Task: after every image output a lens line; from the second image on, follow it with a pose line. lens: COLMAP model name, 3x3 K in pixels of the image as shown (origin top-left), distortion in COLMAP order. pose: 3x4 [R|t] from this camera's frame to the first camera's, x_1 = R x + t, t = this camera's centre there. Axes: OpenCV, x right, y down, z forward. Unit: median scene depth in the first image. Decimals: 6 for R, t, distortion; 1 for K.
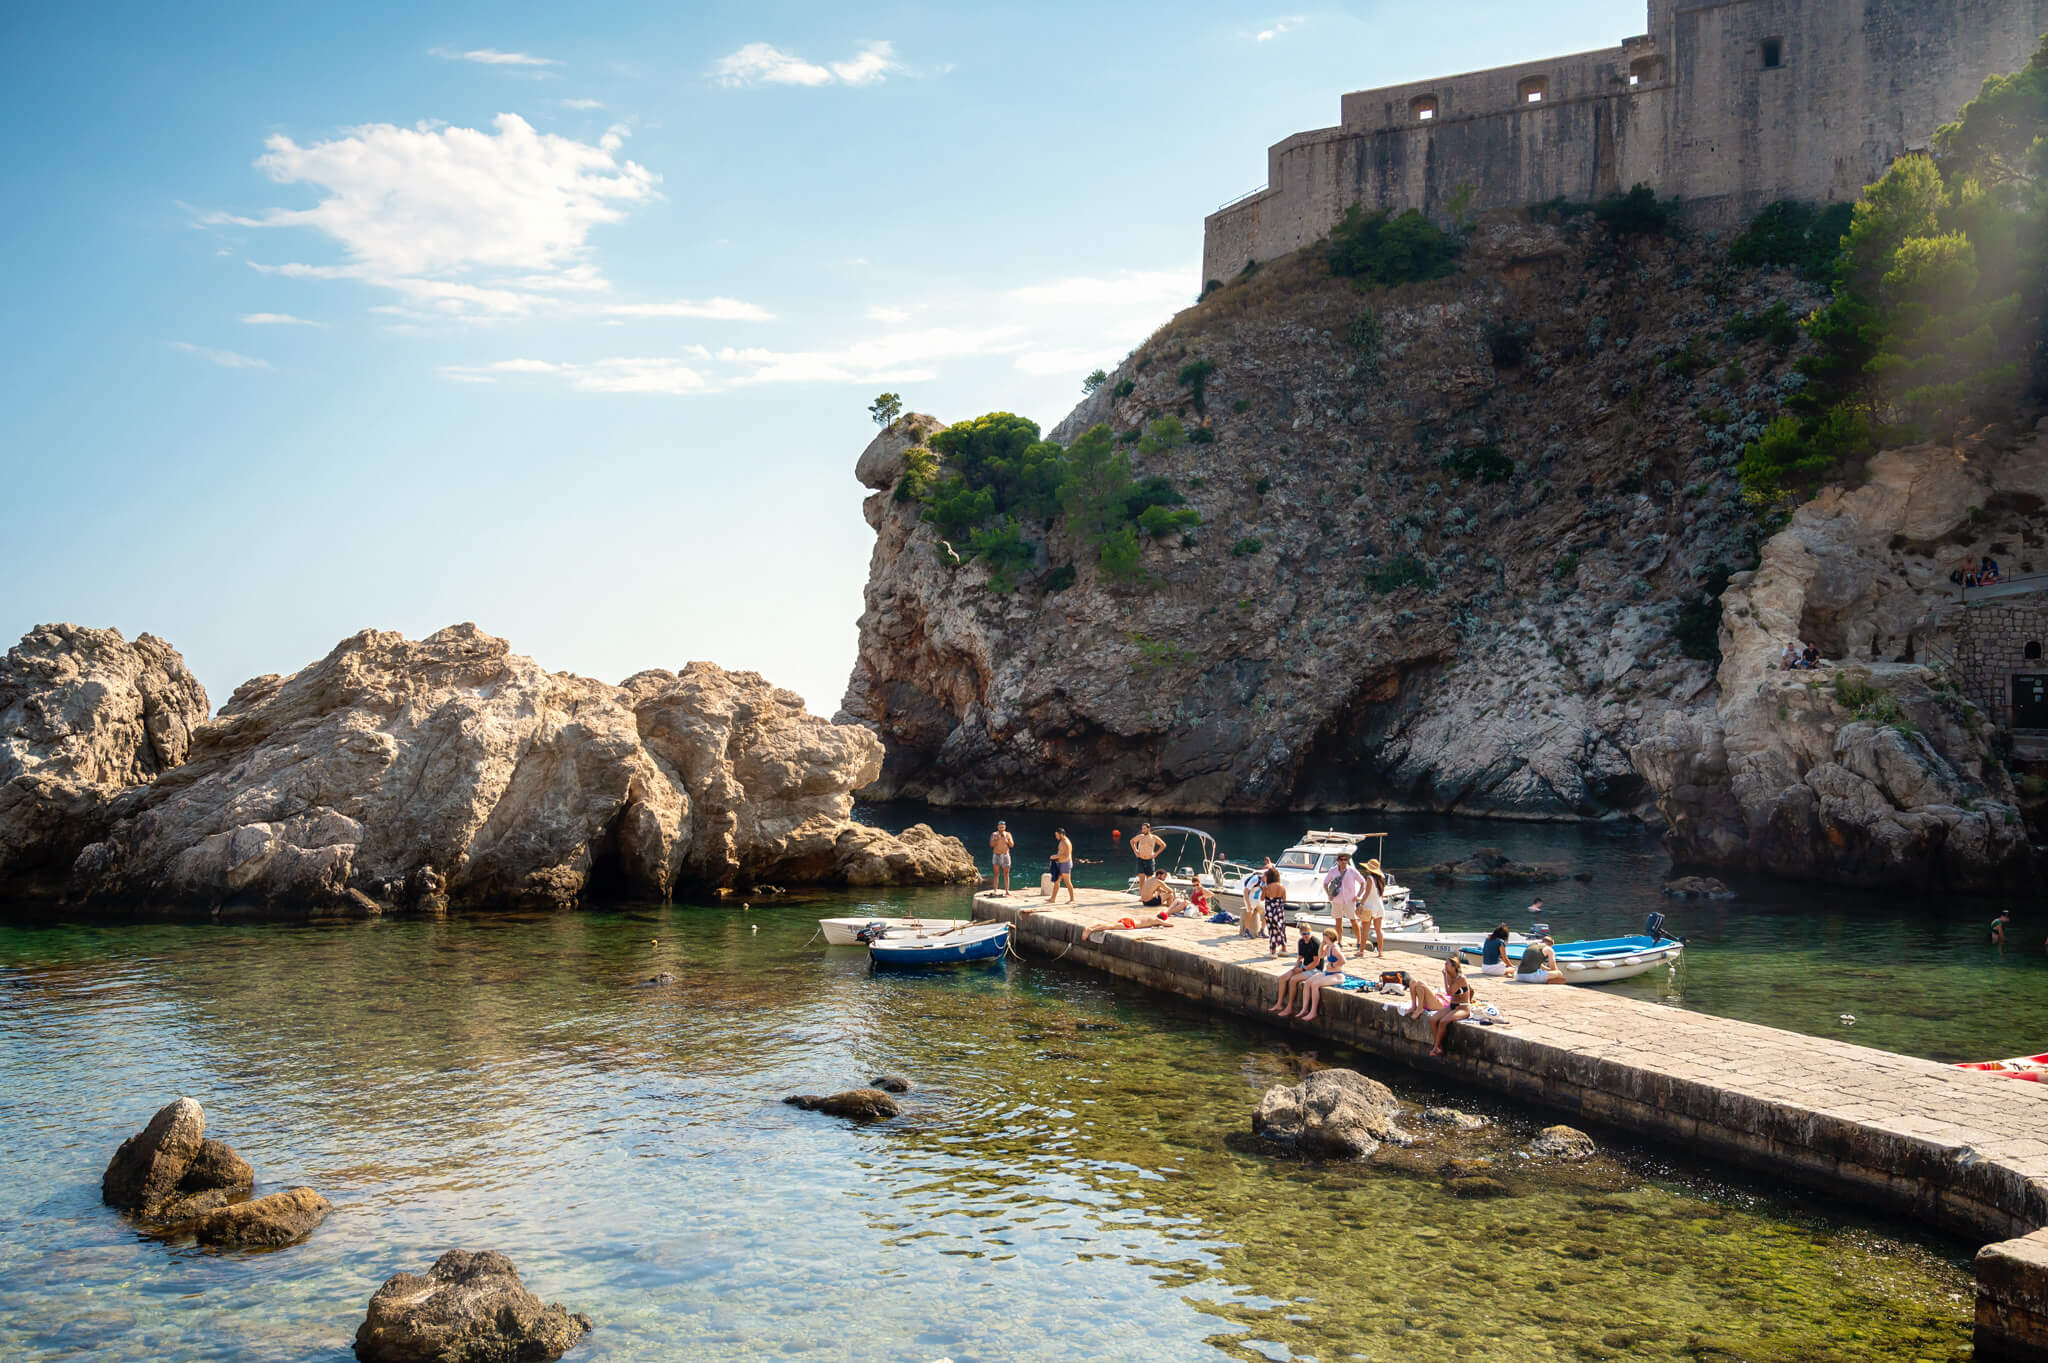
lens RADIAL K [[1647.0, 0, 1024.0], [0, 1647.0, 681.5], [0, 0, 1]] dist [-0.009397, 0.009216]
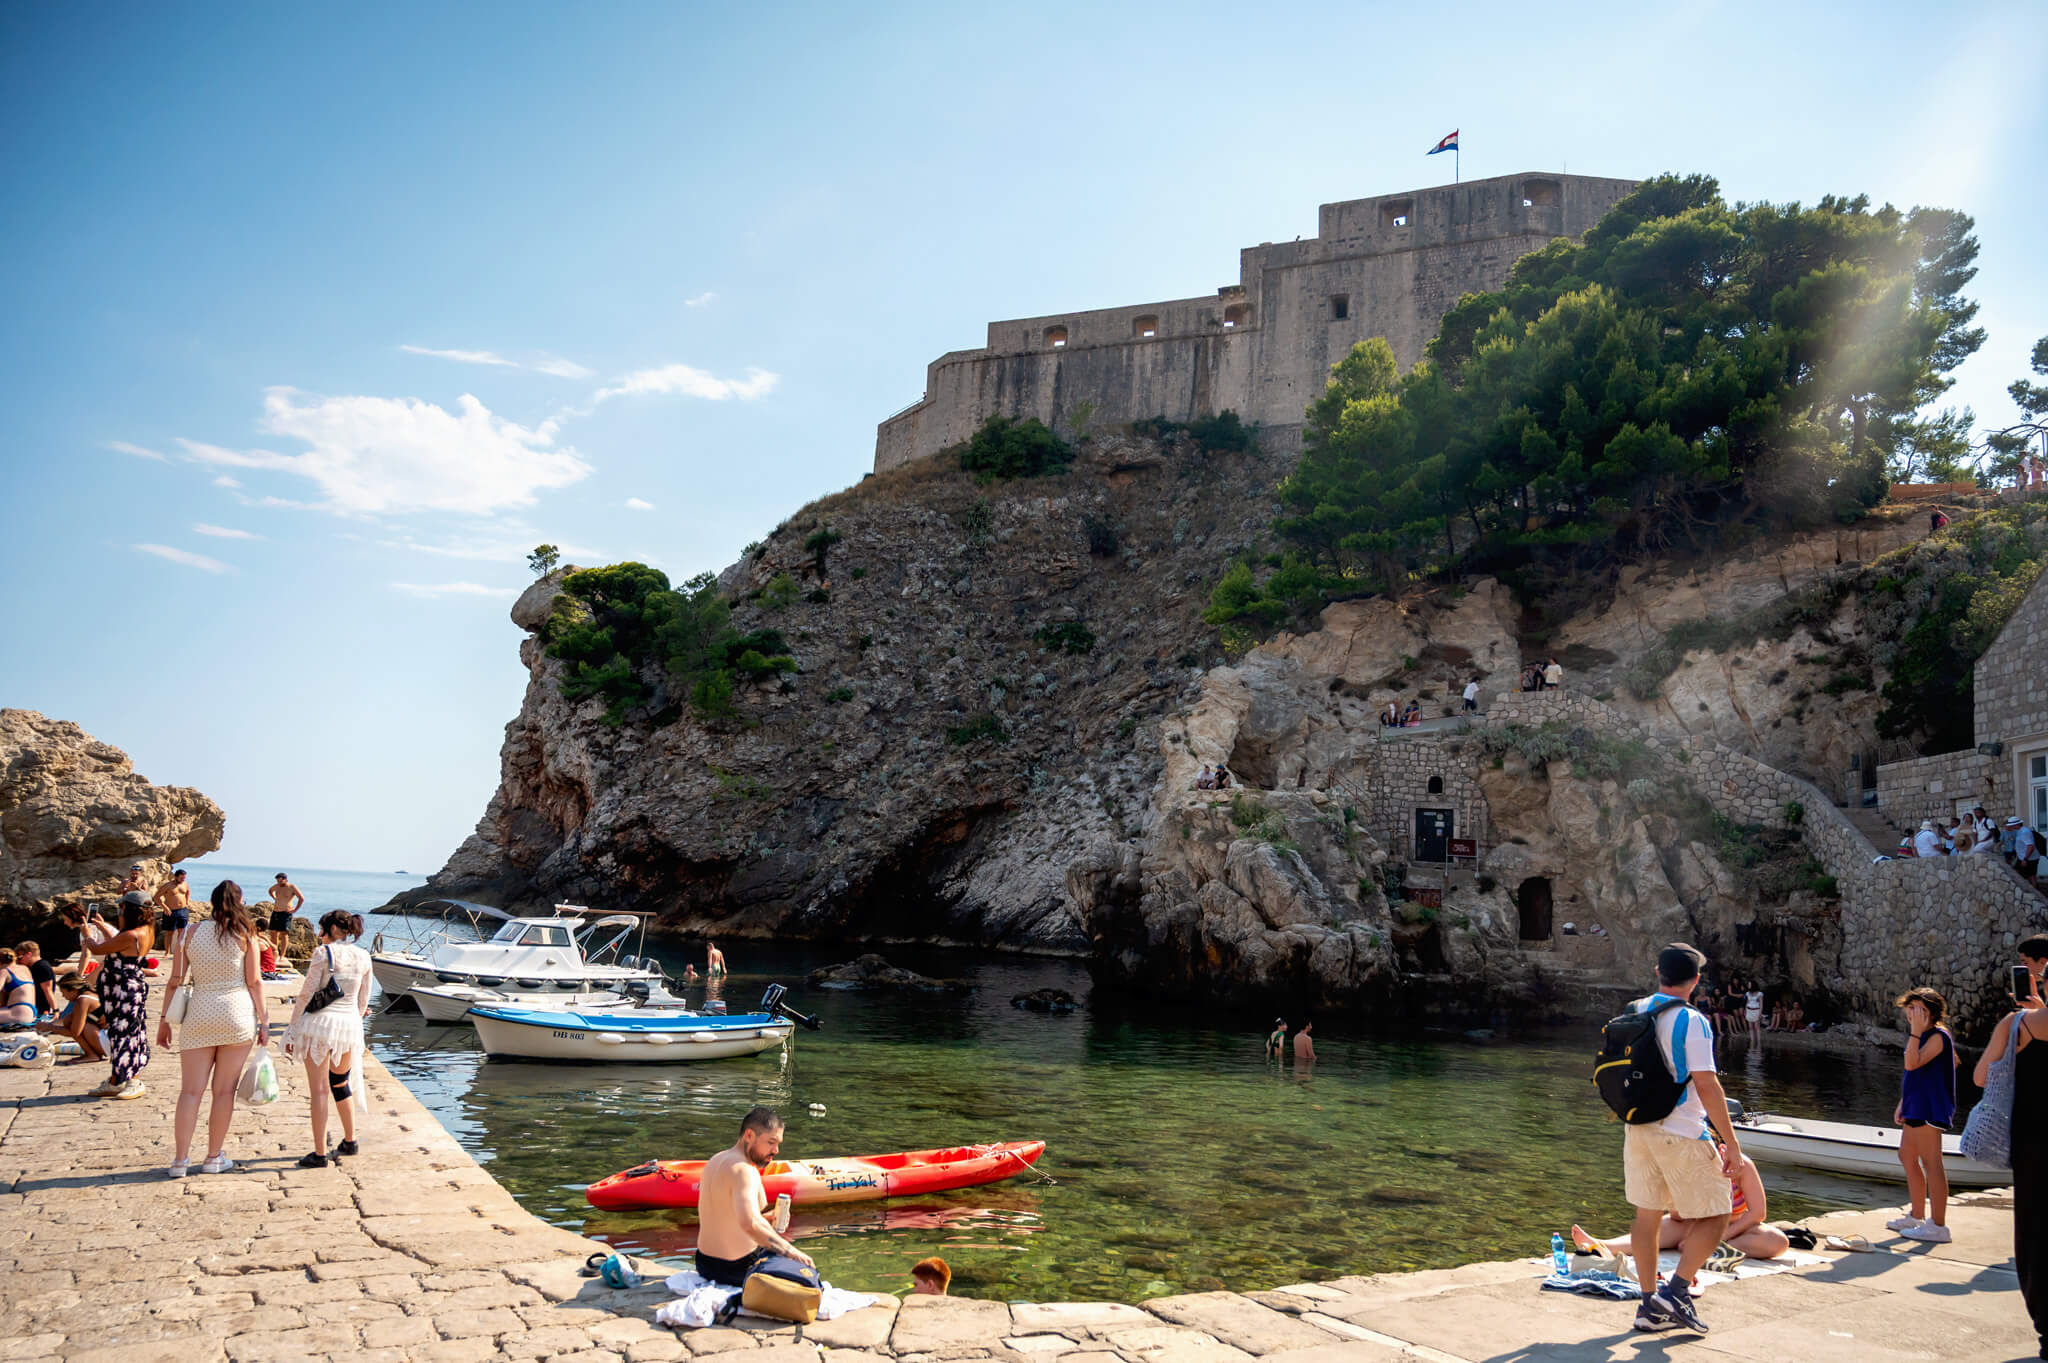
lens RADIAL K [[1370.7, 0, 980.7], [0, 1370.7, 726.7], [0, 0, 1]] dist [-0.008472, 0.003630]
pose [[0.994271, 0.059751, 0.088627, 0.152874], [-0.050348, 0.993220, -0.104779, 0.028607], [-0.094287, 0.099717, 0.990539, 0.109443]]
